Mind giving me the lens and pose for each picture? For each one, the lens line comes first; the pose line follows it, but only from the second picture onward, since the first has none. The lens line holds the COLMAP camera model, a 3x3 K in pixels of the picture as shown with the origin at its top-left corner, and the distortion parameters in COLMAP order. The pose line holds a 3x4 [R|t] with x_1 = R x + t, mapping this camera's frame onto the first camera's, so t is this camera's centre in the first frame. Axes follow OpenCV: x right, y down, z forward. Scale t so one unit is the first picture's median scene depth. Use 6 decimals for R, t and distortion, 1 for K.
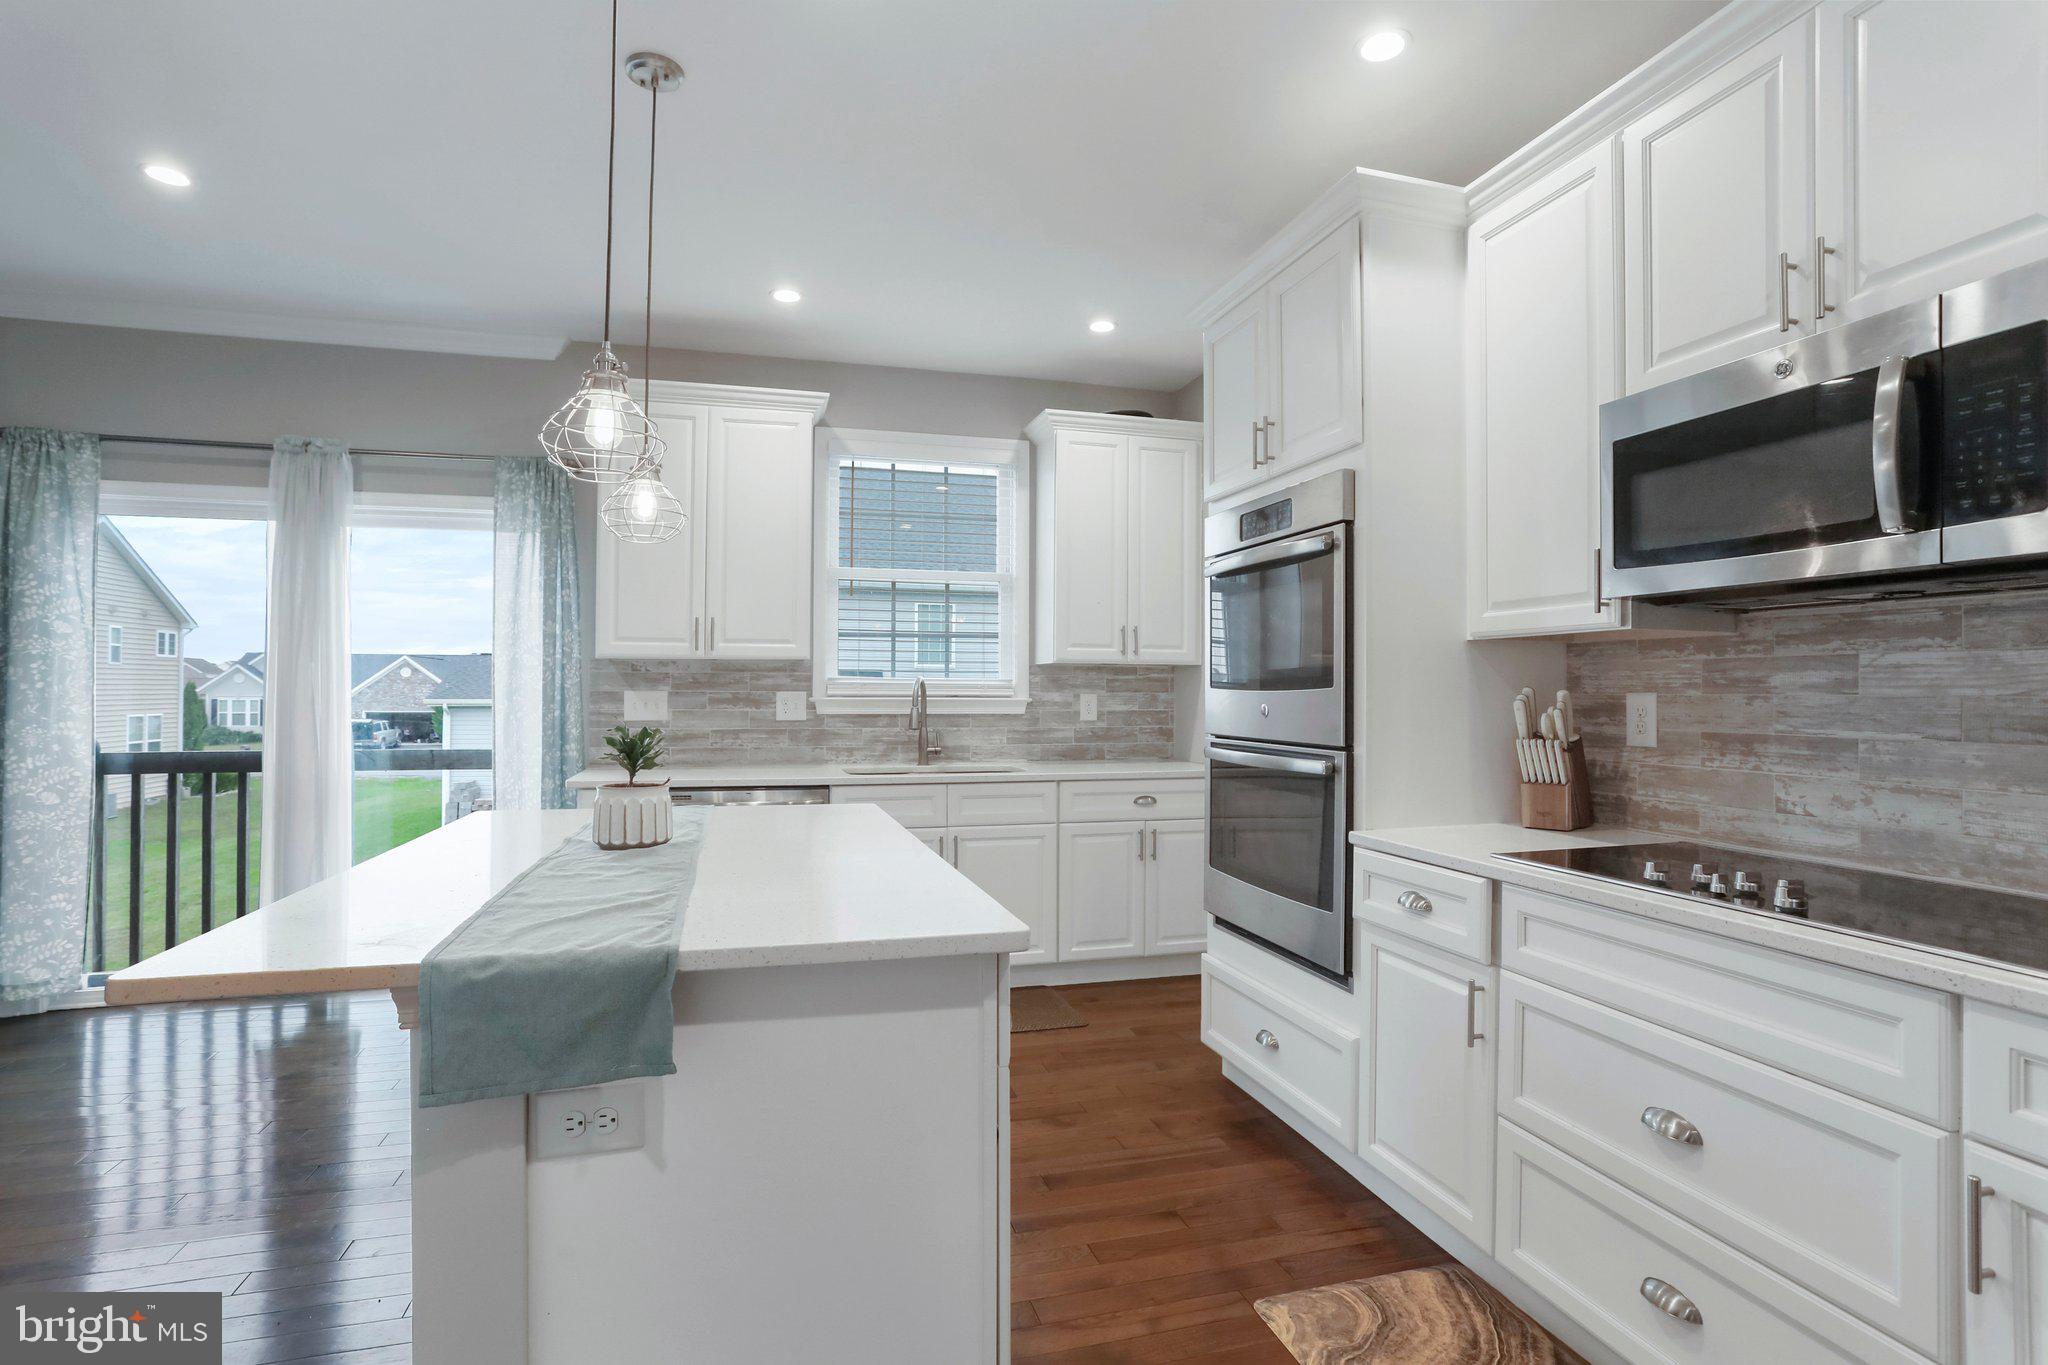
lens RADIAL K [[1004.4, 0, 1024.0], [0, 1004.4, 682.5], [0, 0, 1]] dist [-0.047321, 0.025746]
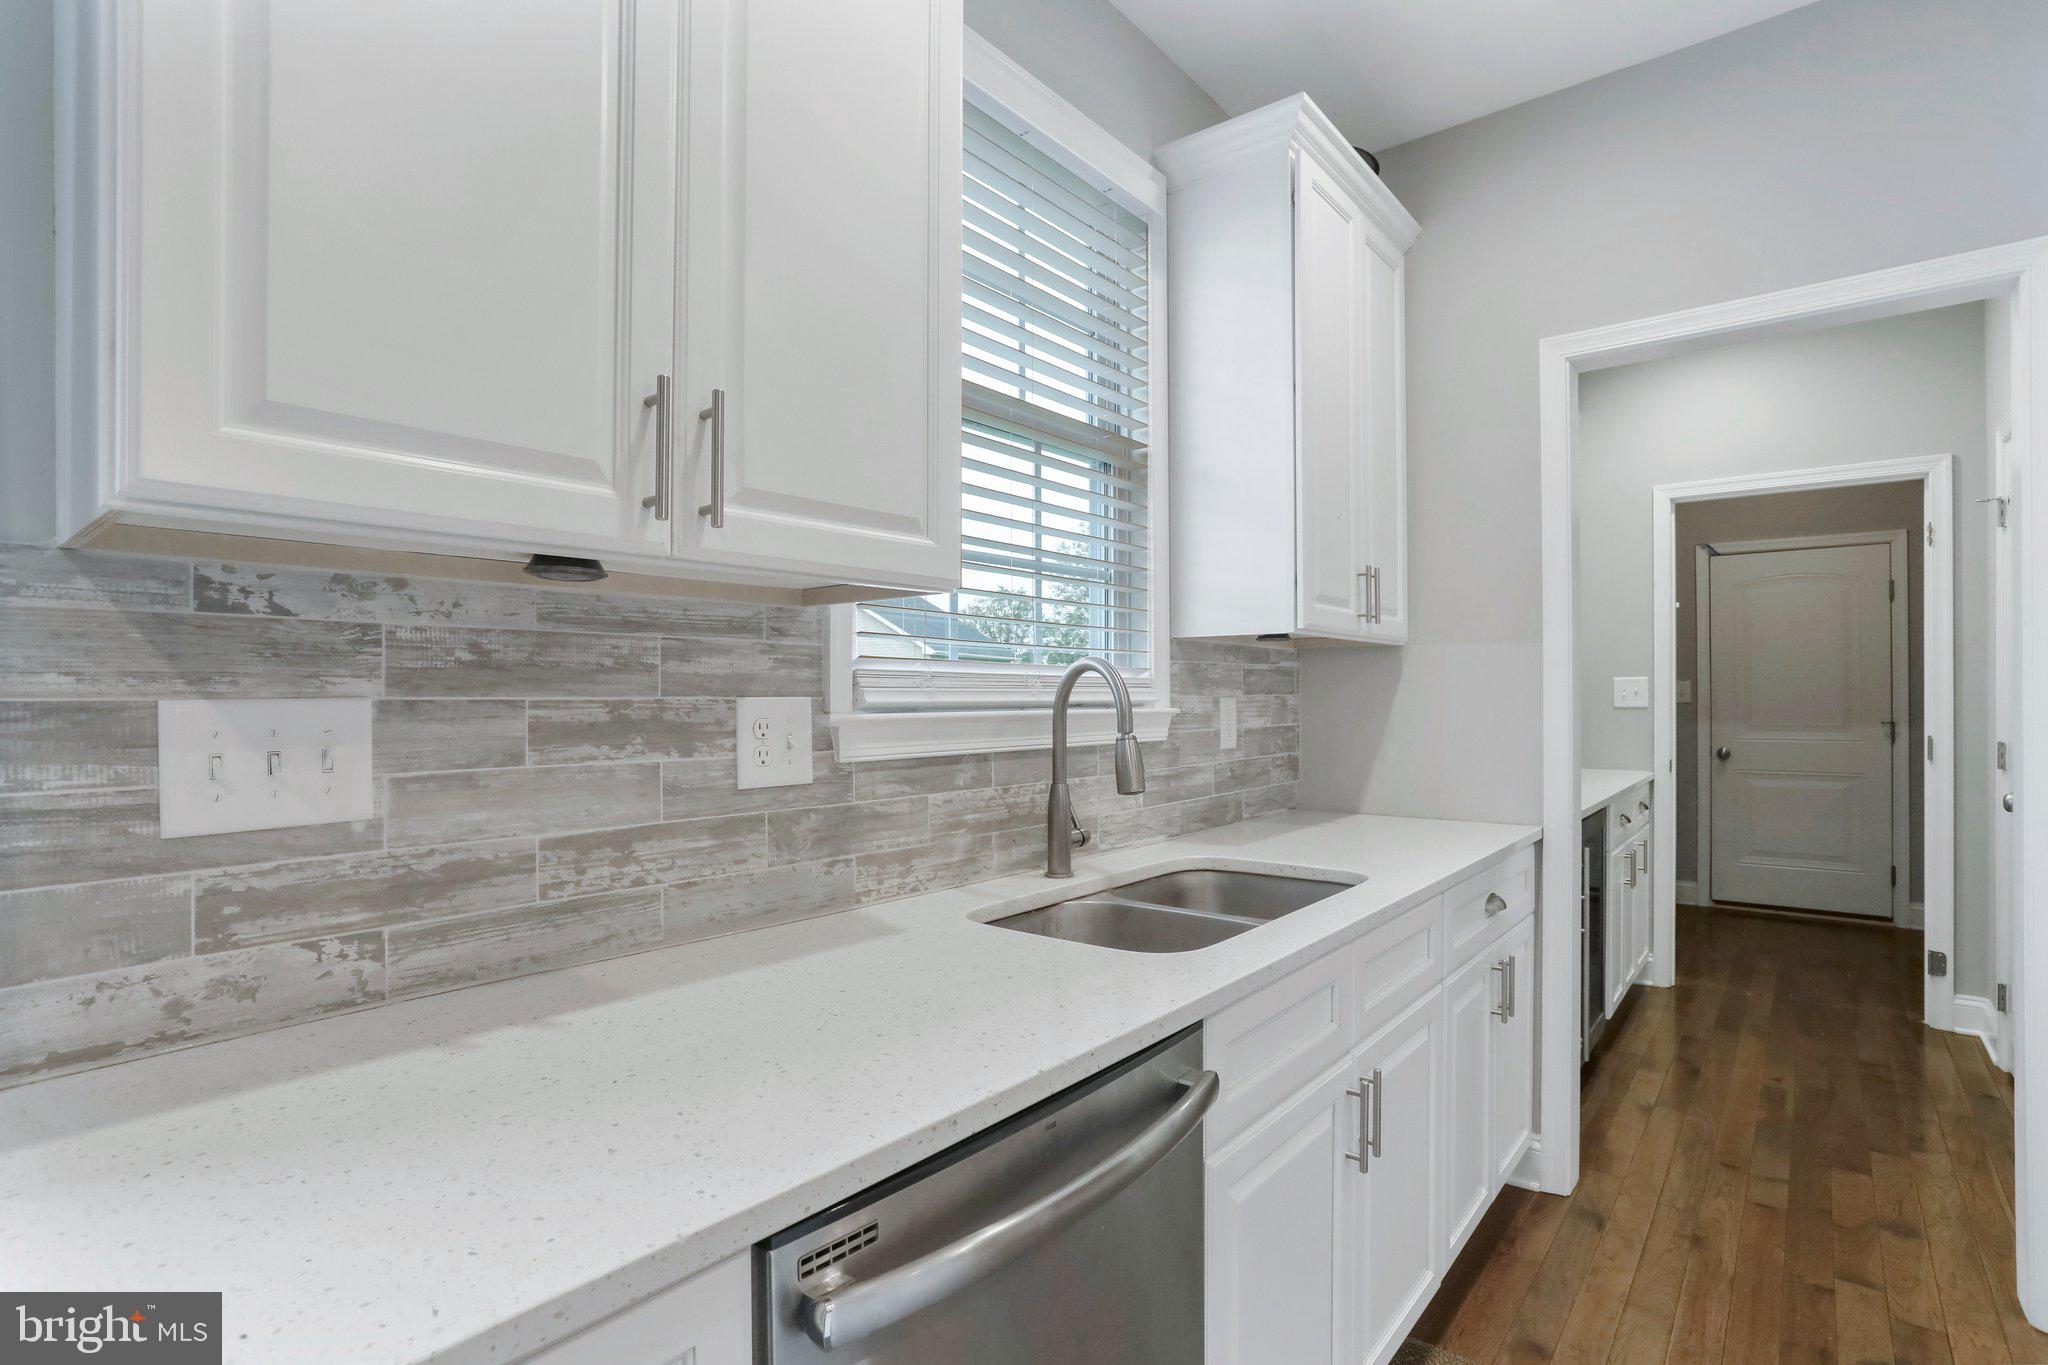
lens RADIAL K [[1017.8, 0, 1002.5], [0, 1017.8, 695.1], [0, 0, 1]] dist [-0.044202, 0.027016]
pose [[0.810231, -0.006211, 0.586078, -0.388769], [0.000392, 0.999949, 0.010056, 0.005384], [-0.586111, -0.007918, 0.810192, 0.735615]]
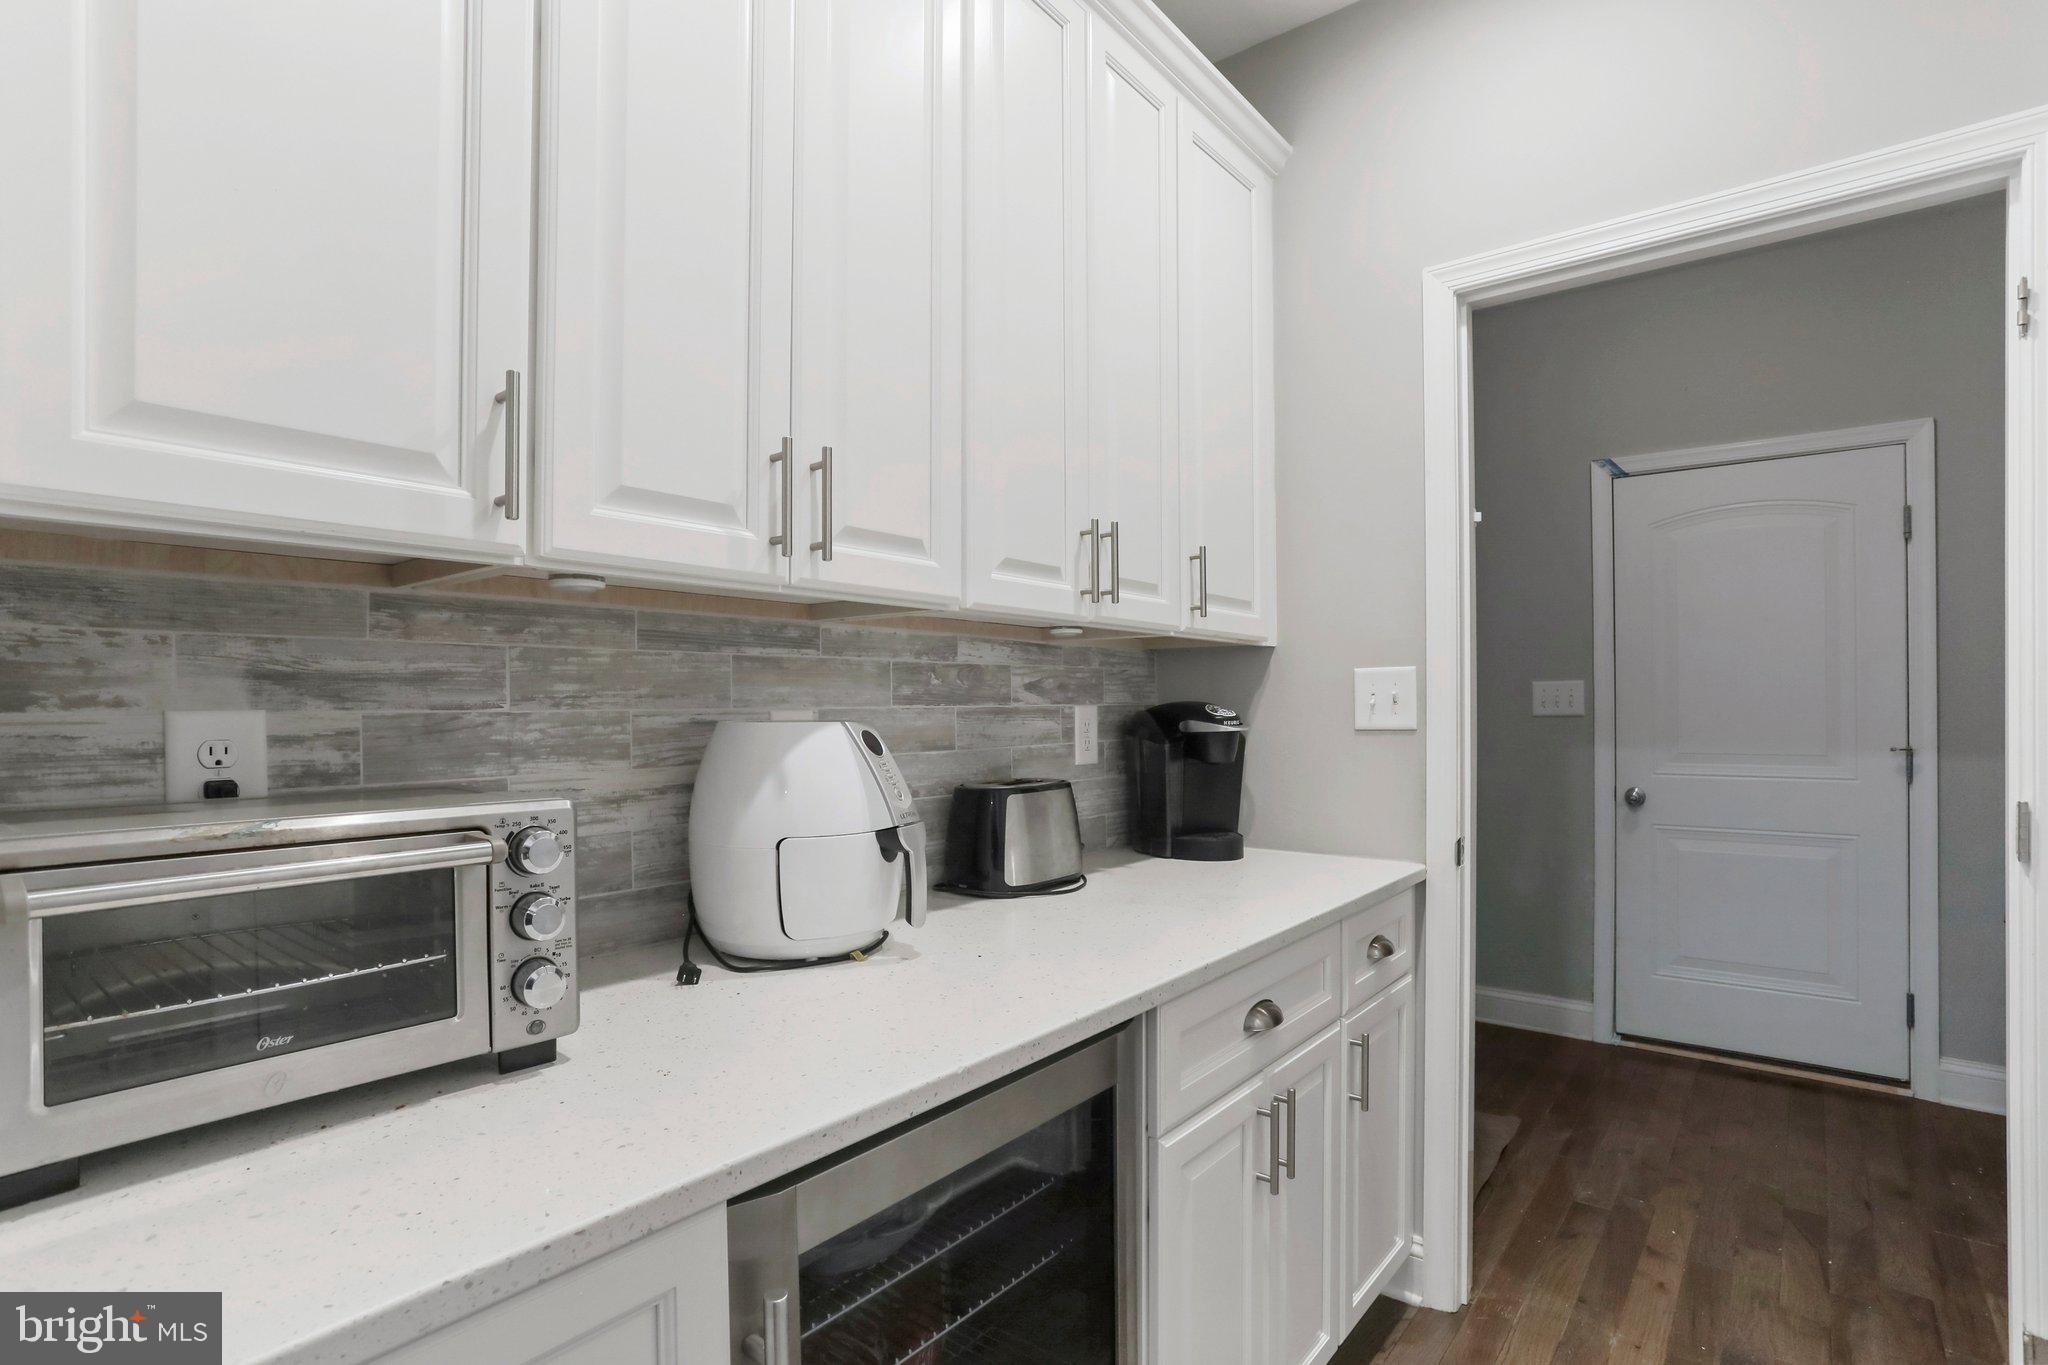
lens RADIAL K [[984.9, 0, 1023.4], [0, 984.9, 719.5], [0, 0, 1]] dist [-0.019468, -0.000452]
pose [[0.810595, -0.019746, 0.585274, 0.298562], [0.010451, 0.999760, 0.019255, 0.012504], [-0.585514, -0.009492, 0.810607, 0.898112]]
